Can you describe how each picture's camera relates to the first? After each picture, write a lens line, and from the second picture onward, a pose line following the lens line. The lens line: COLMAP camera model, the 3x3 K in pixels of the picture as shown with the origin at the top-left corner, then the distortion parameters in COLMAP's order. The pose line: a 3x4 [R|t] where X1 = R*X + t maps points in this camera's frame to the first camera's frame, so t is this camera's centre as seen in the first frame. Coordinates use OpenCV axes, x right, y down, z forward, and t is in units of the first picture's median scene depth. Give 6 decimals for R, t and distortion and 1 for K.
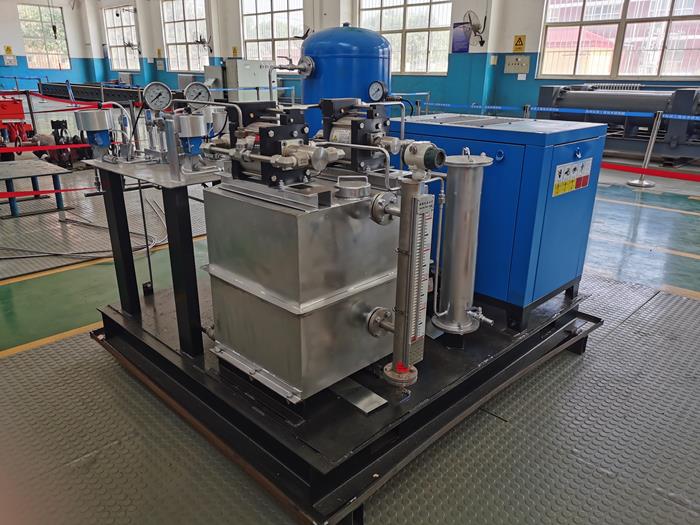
lens RADIAL K [[541.0, 0, 347.0], [0, 541.0, 262.8], [0, 0, 1]] dist [0.042061, -0.010178]
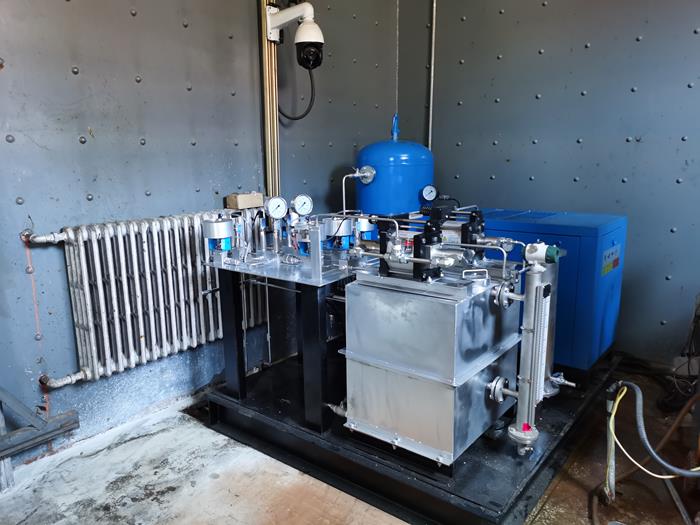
lens RADIAL K [[541.0, 0, 347.0], [0, 541.0, 262.8], [0, 0, 1]] dist [0.042061, -0.010178]
pose [[0.994426, -0.040142, 0.097494, -0.384735], [0.053203, 0.989375, -0.135303, -0.022707], [-0.091027, 0.139736, 0.985996, -0.189173]]
